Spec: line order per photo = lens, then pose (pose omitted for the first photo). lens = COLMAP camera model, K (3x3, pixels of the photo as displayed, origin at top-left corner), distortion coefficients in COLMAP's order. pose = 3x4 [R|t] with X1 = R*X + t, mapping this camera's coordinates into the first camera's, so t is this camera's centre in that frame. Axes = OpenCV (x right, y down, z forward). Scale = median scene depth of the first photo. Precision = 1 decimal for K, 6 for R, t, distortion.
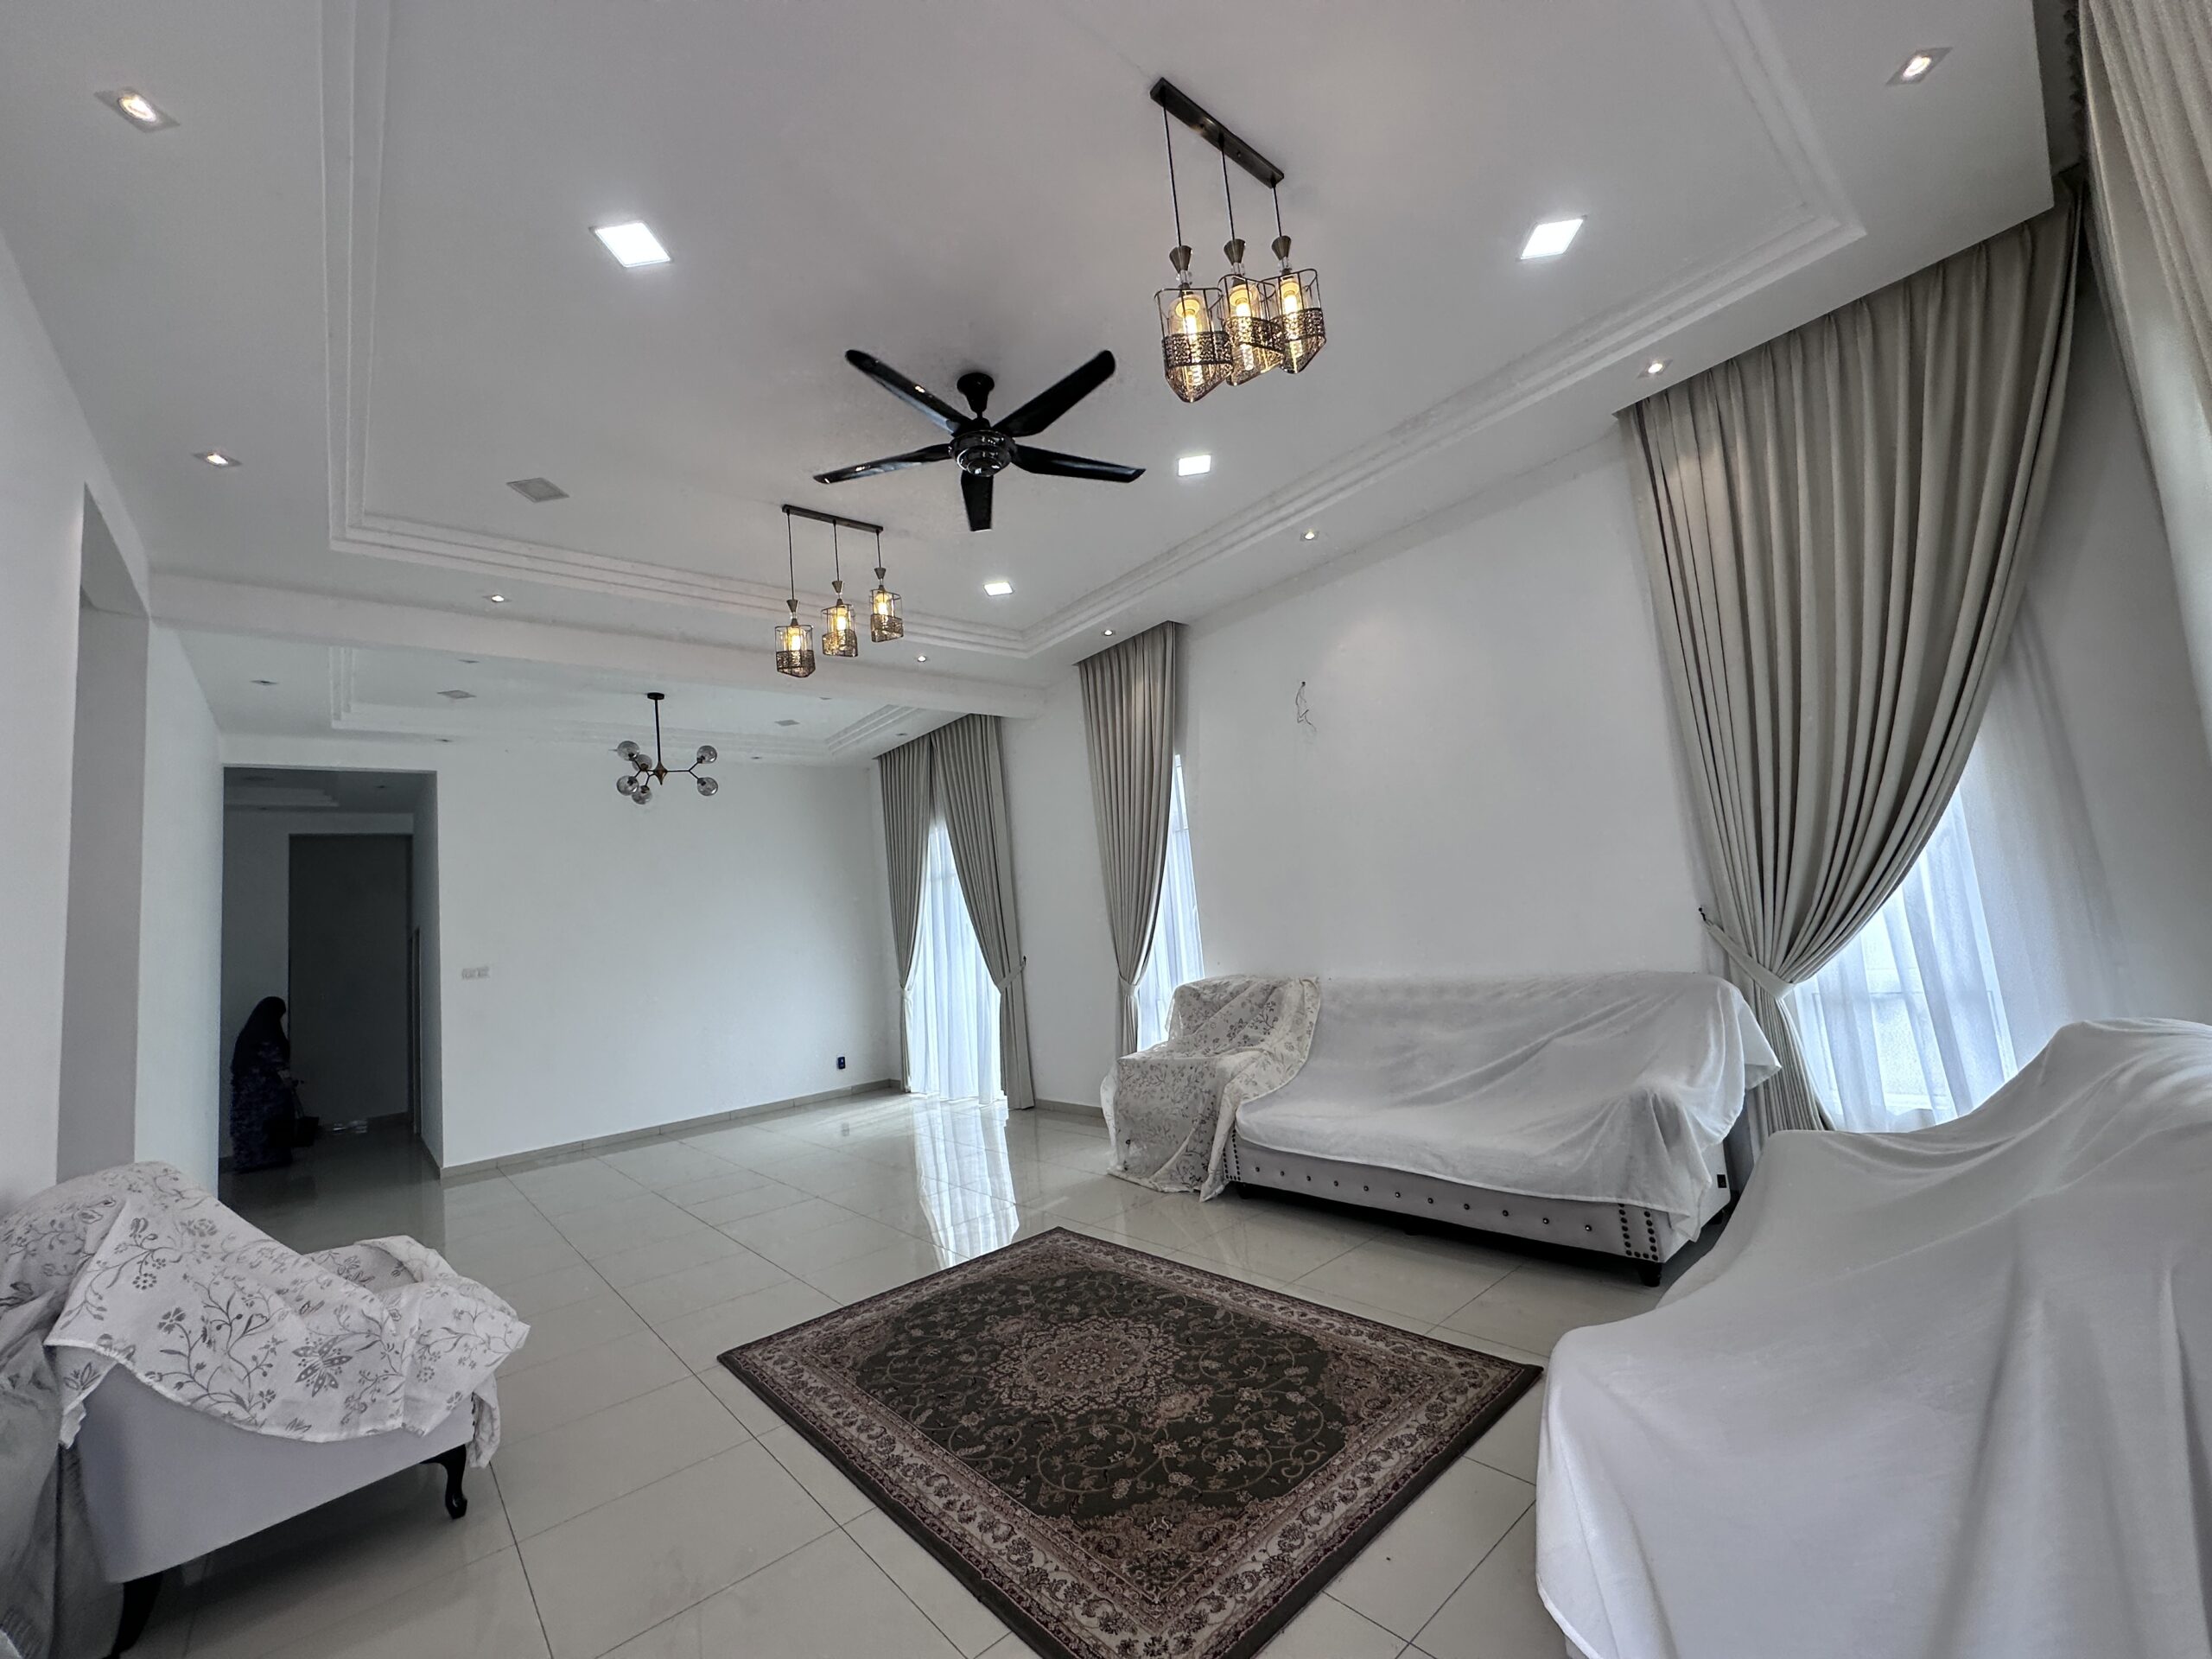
lens RADIAL K [[885.0, 0, 1097.9], [0, 885.0, 833.0], [0, 0, 1]] dist [-0.001216, -0.000128]
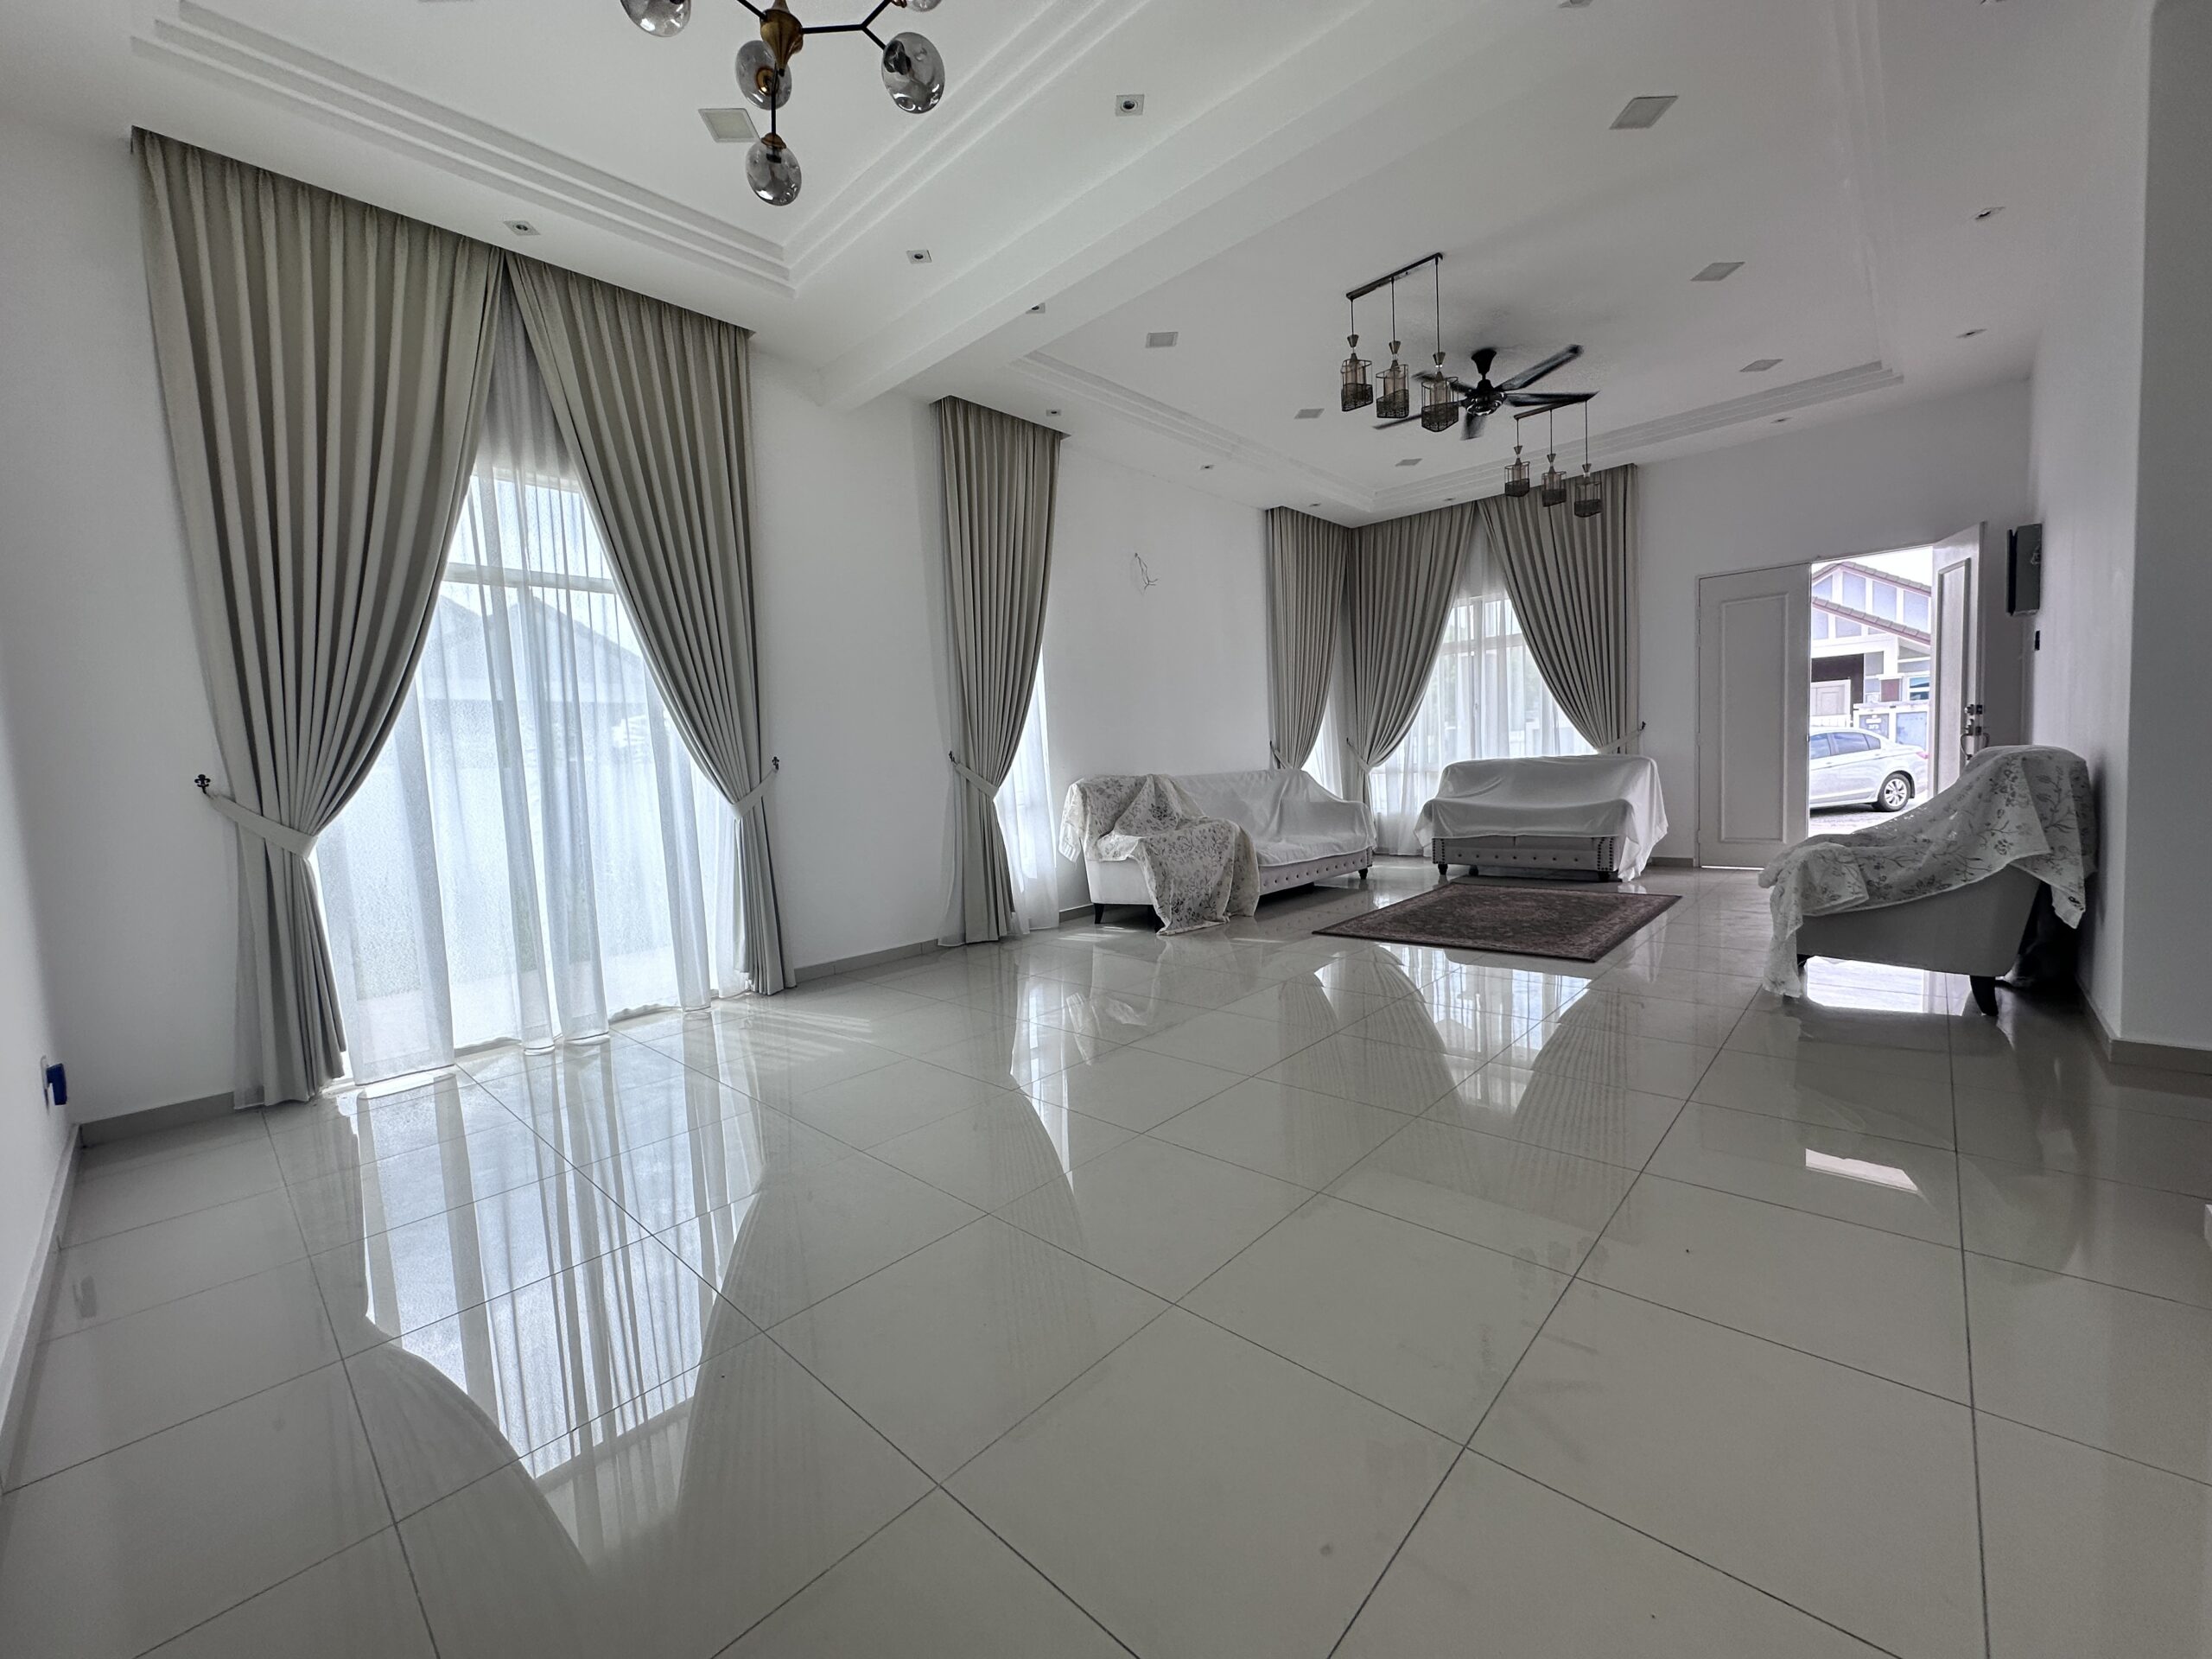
lens RADIAL K [[885.0, 0, 1097.9], [0, 885.0, 833.0], [0, 0, 1]] dist [-0.001216, -0.000128]
pose [[-0.104442, 0.023581, 0.994251, -1.914745], [-0.059054, 0.997808, -0.029868, 0.512758], [-0.992776, -0.061834, -0.102820, 2.115461]]
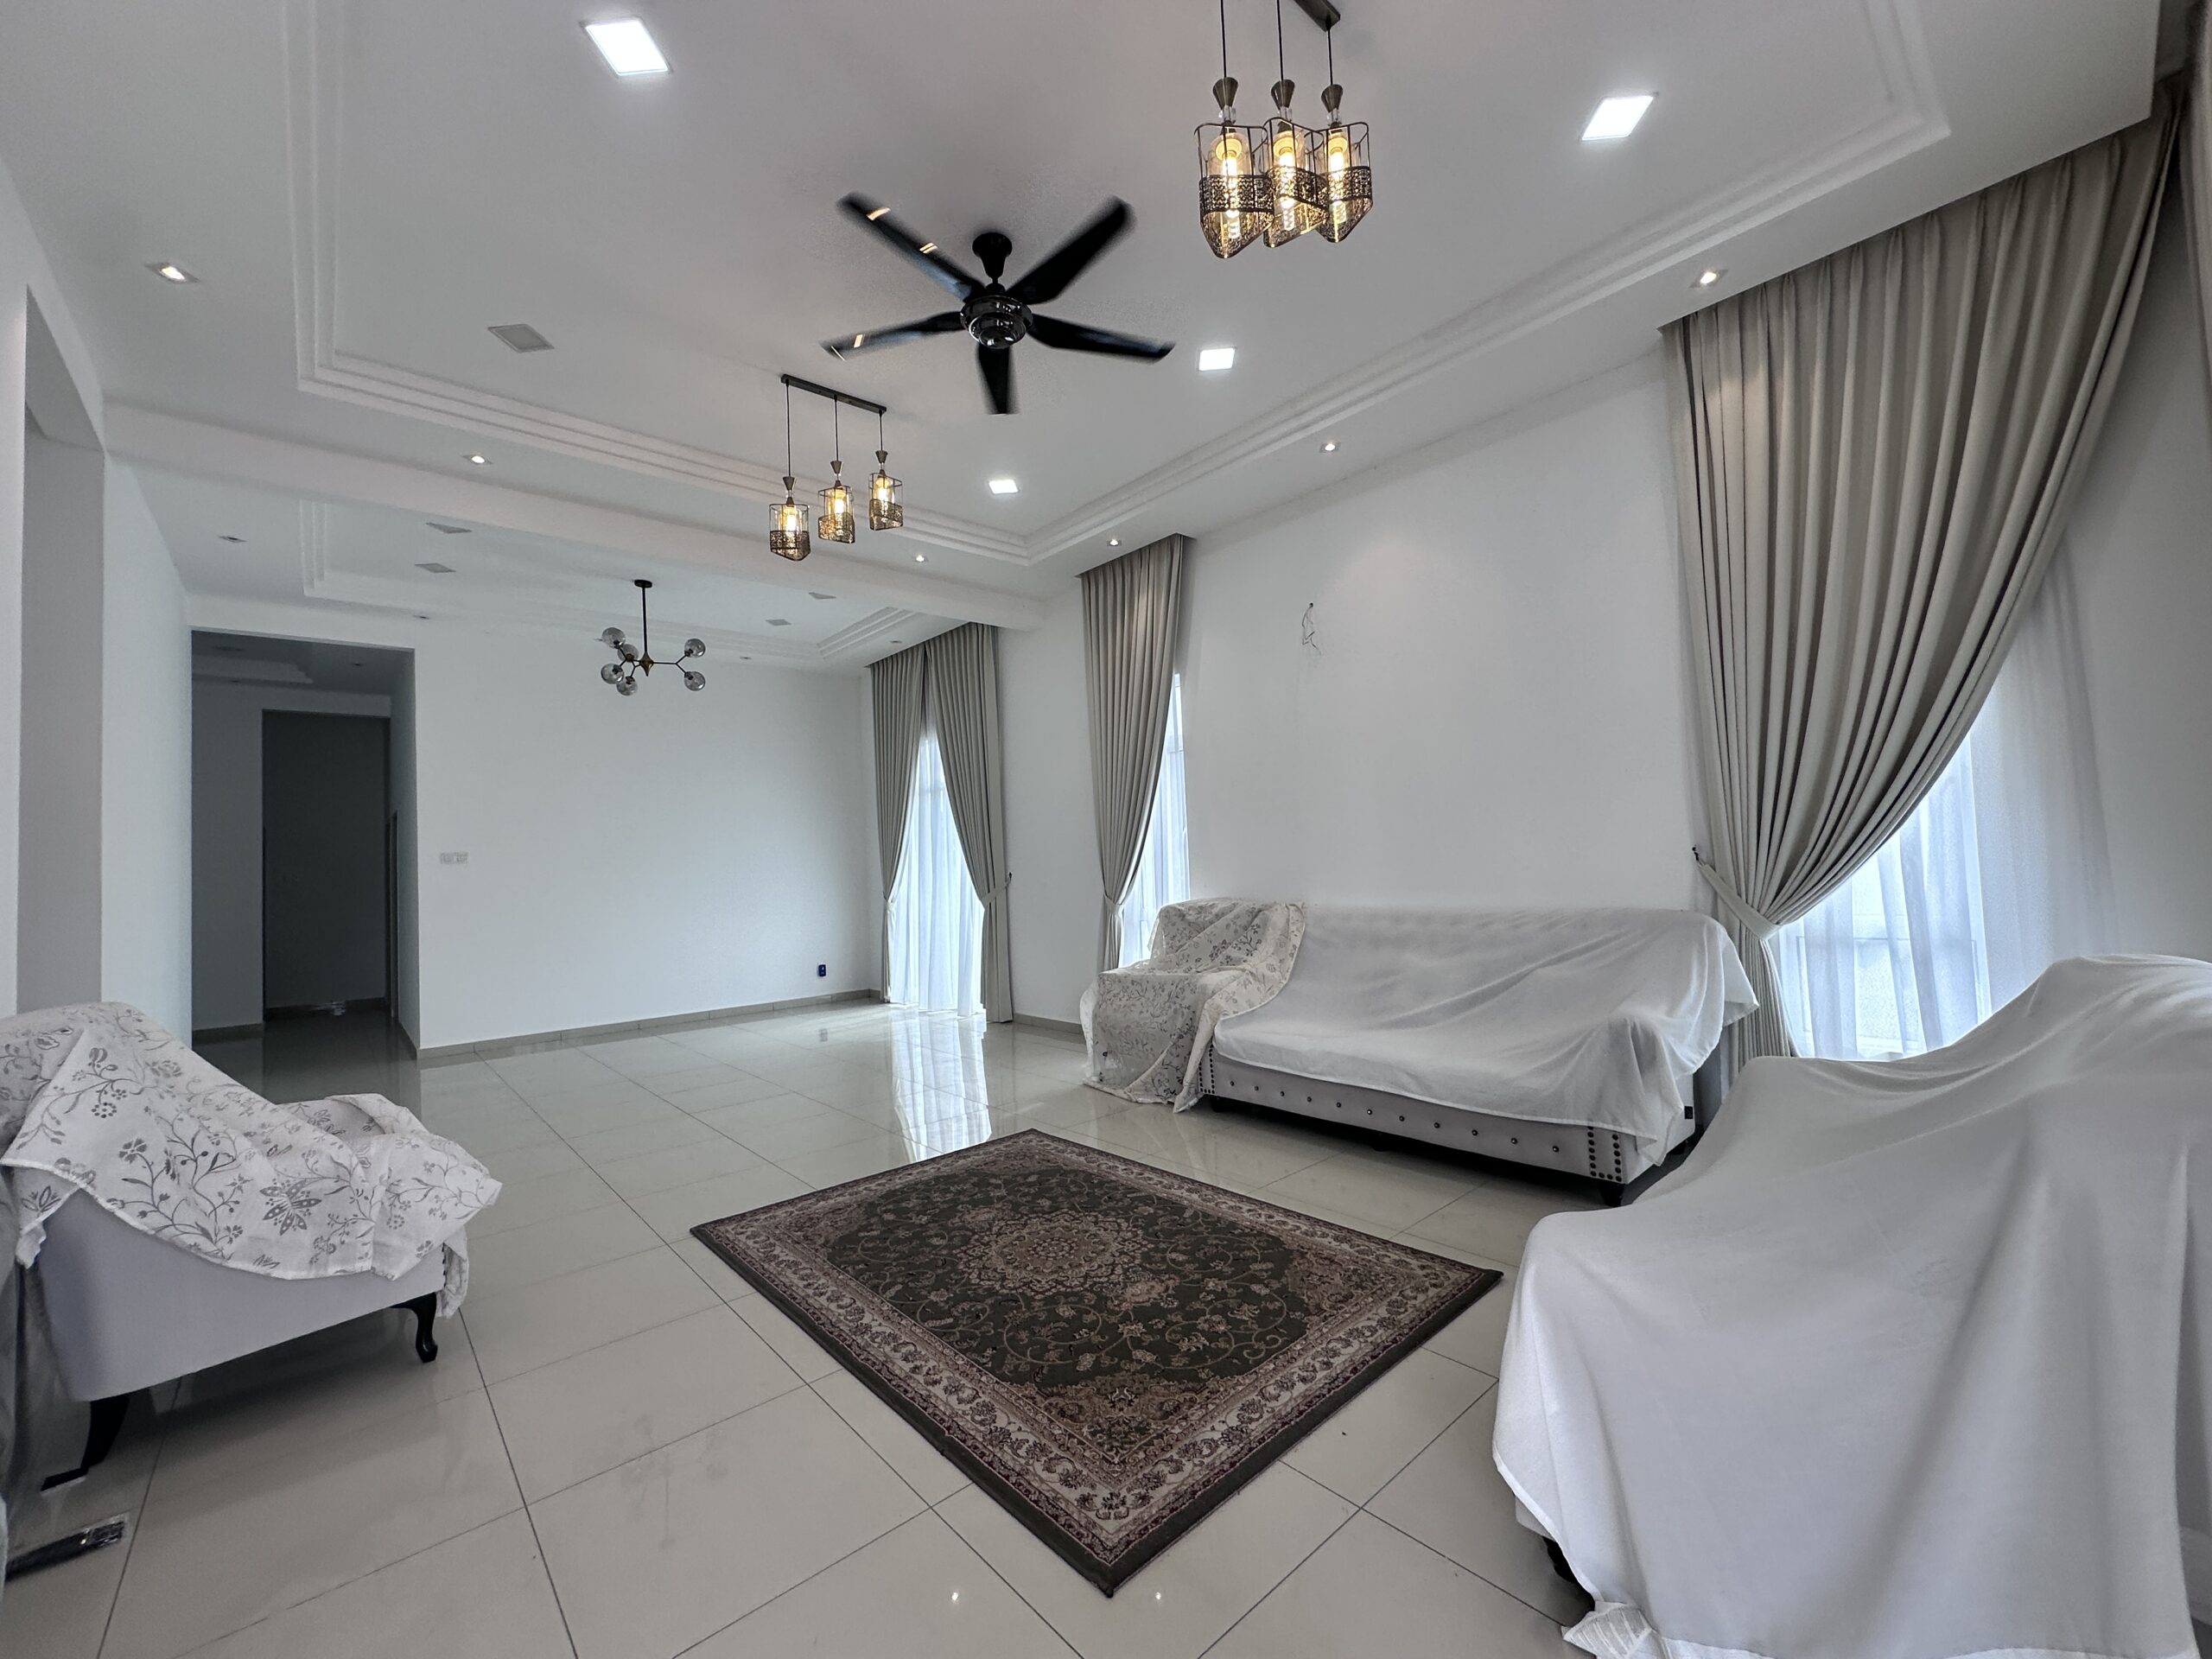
lens RADIAL K [[885.0, 0, 1097.9], [0, 885.0, 833.0], [0, 0, 1]] dist [-0.001216, -0.000128]
pose [[0.998287, 0.056270, 0.016043, -0.007352], [-0.057279, 0.995794, 0.071508, 0.045042], [-0.011952, -0.072304, 0.997311, 0.020399]]
